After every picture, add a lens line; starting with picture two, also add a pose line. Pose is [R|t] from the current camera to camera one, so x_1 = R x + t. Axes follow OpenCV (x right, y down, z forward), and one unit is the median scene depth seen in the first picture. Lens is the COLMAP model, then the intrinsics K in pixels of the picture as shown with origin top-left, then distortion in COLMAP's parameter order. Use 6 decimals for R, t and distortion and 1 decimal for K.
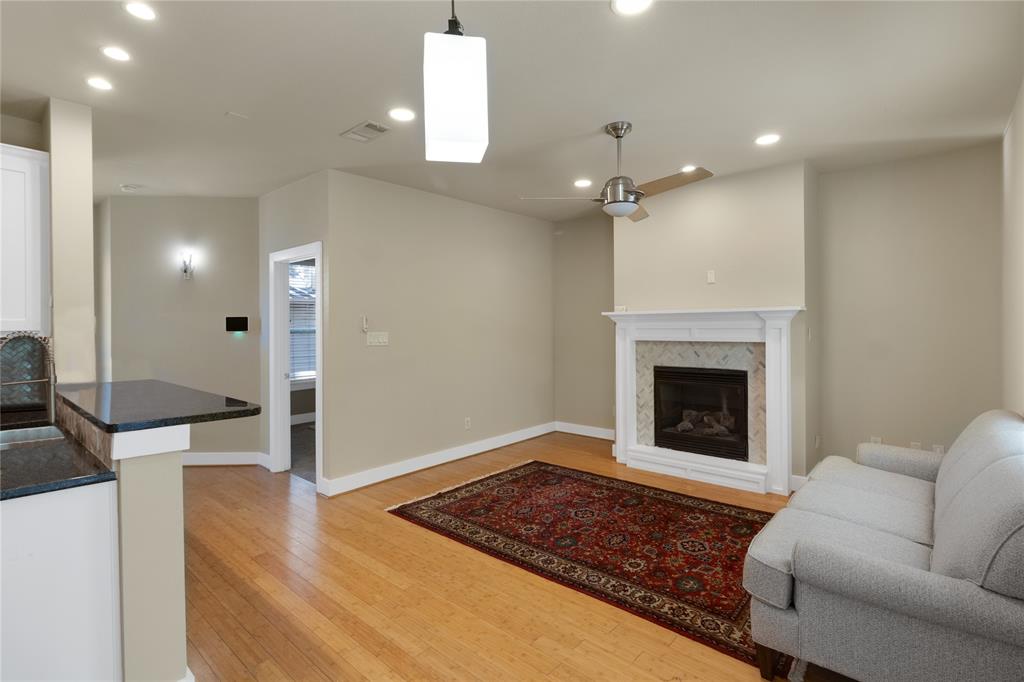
lens RADIAL K [[476.7, 0, 513.2], [0, 476.7, 323.0], [0, 0, 1]] dist [0.002293, -0.000253]
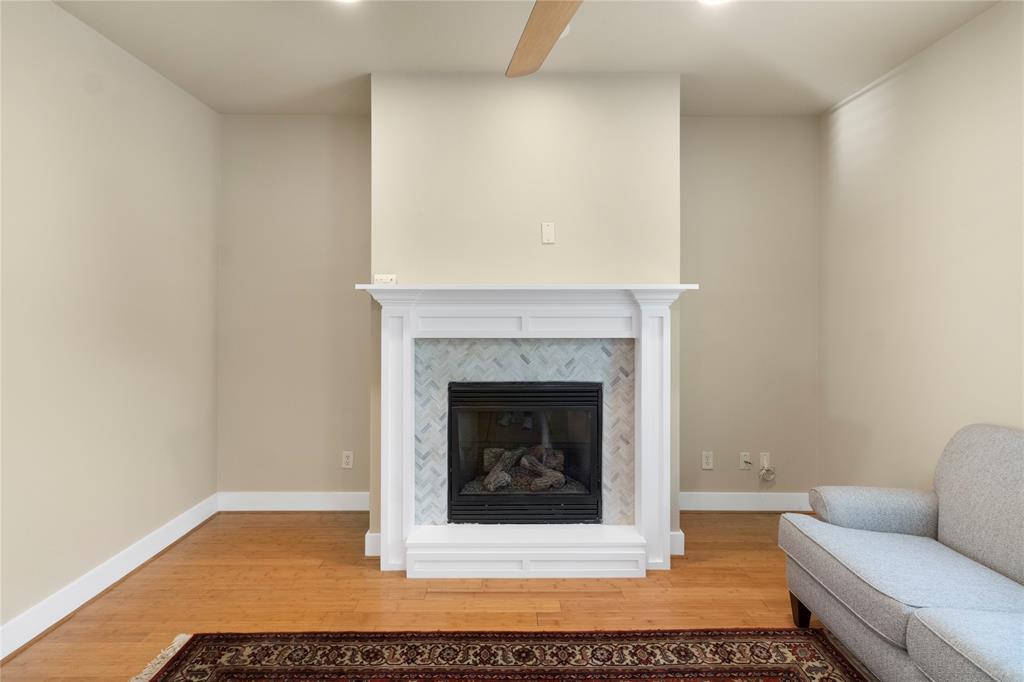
lens RADIAL K [[476.7, 0, 513.2], [0, 476.7, 323.0], [0, 0, 1]] dist [0.002293, -0.000253]
pose [[0.747373, -0.002681, 0.664400, -0.024260], [-0.012398, 0.999761, 0.017980, 0.008797], [-0.664289, -0.021676, 0.747161, 0.553428]]
